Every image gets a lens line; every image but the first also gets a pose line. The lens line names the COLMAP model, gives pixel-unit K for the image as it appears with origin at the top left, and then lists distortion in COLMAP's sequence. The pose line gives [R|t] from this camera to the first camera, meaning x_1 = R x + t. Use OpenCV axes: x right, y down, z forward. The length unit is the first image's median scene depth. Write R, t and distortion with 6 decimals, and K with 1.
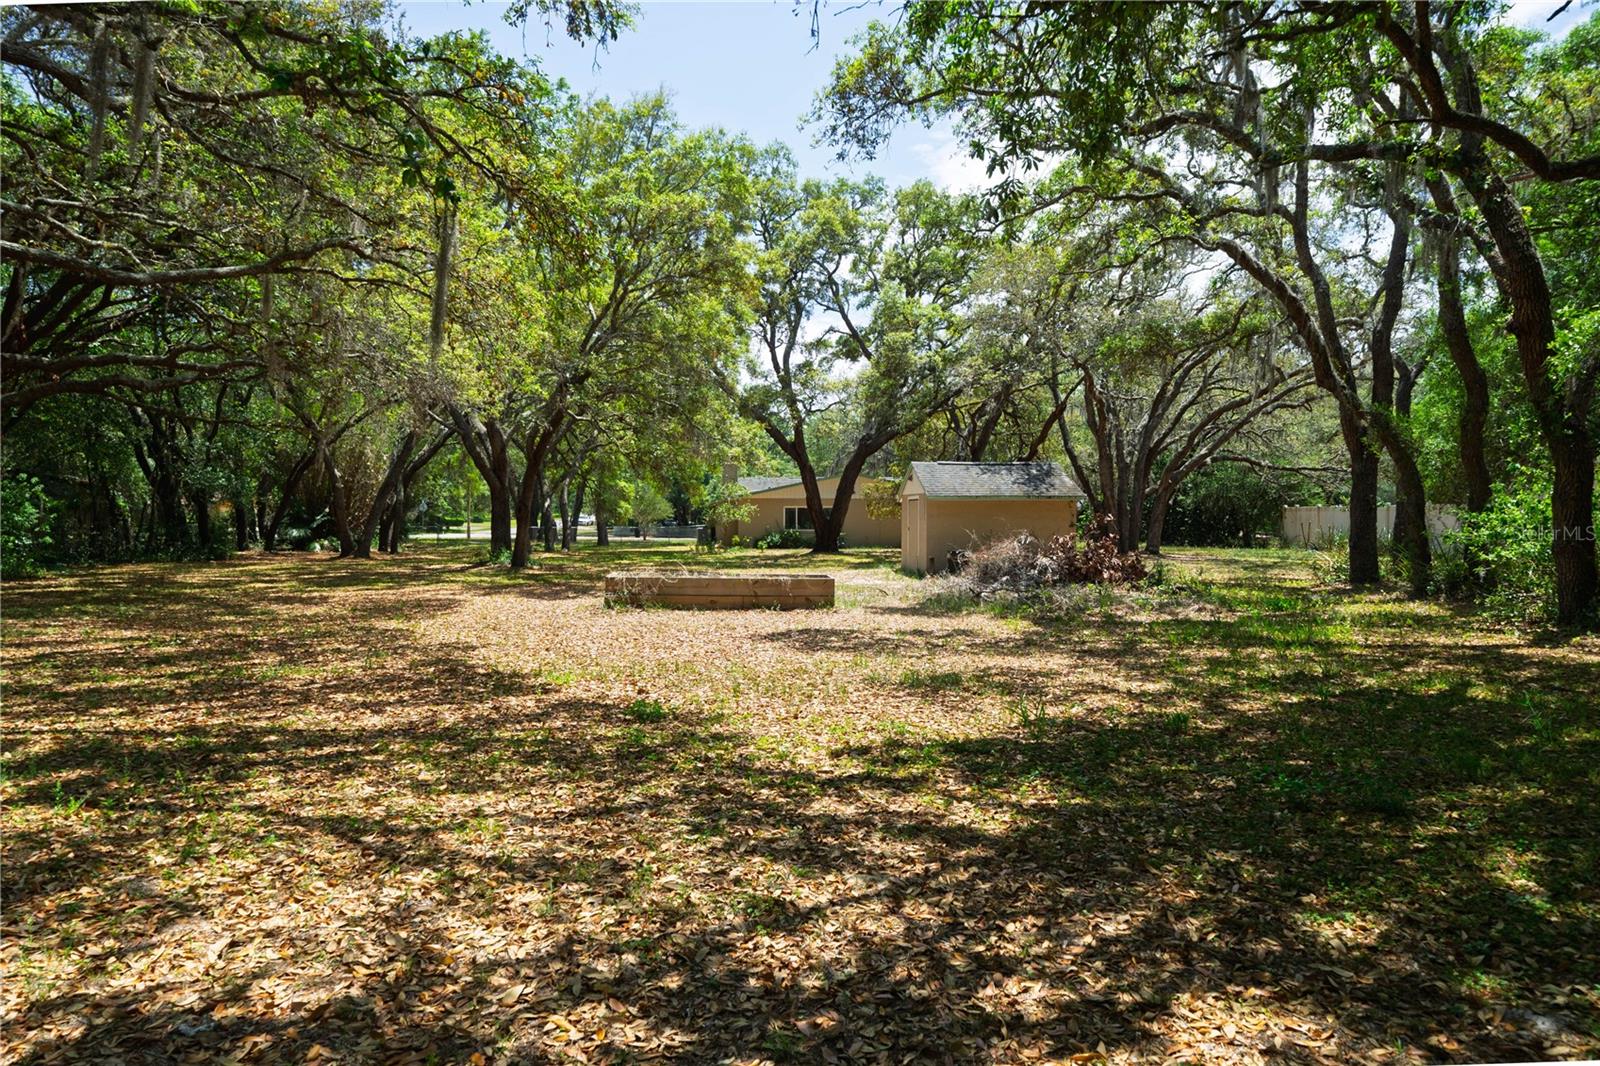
lens RADIAL K [[1108.5, 0, 797.1], [0, 1108.5, 523.6], [0, 0, 1]] dist [0.041242, -0.000358]
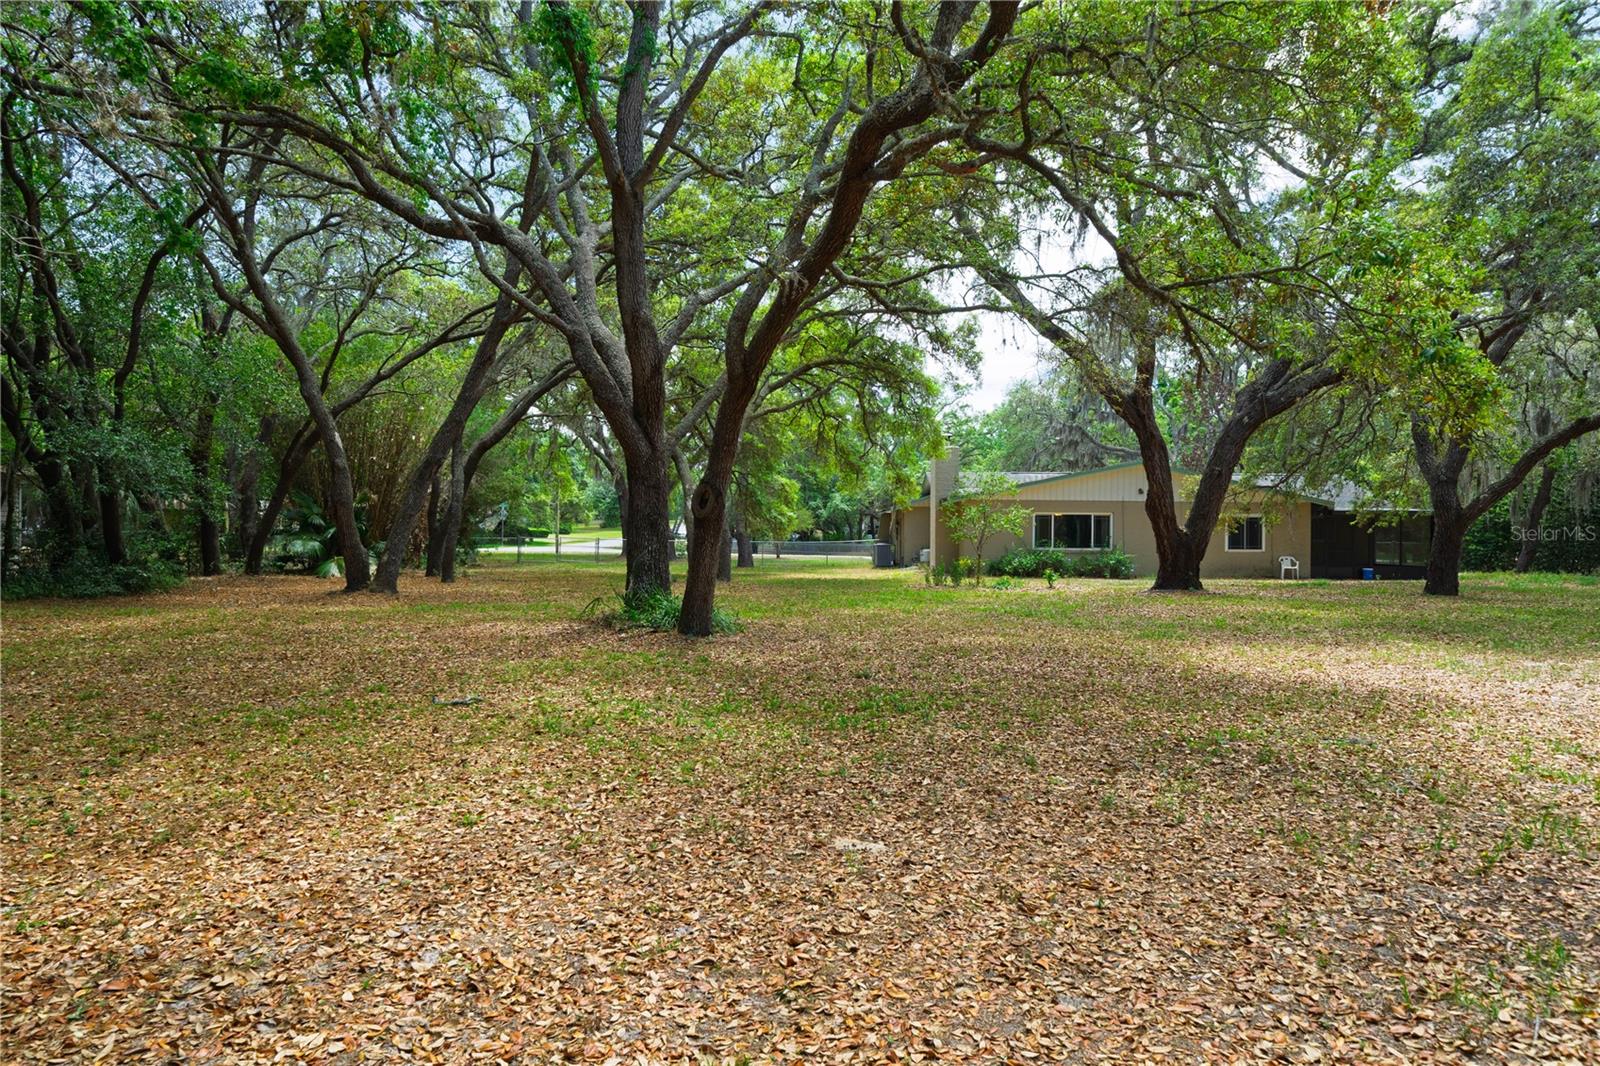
lens RADIAL K [[1108.5, 0, 803.6], [0, 1108.5, 535.7], [0, 0, 1]] dist [0.041242, -0.000358]
pose [[0.997898, 0.007980, -0.064316, -0.078118], [-0.008075, 0.999967, -0.001209, 0.000379], [0.064304, 0.001725, 0.997929, 0.251765]]
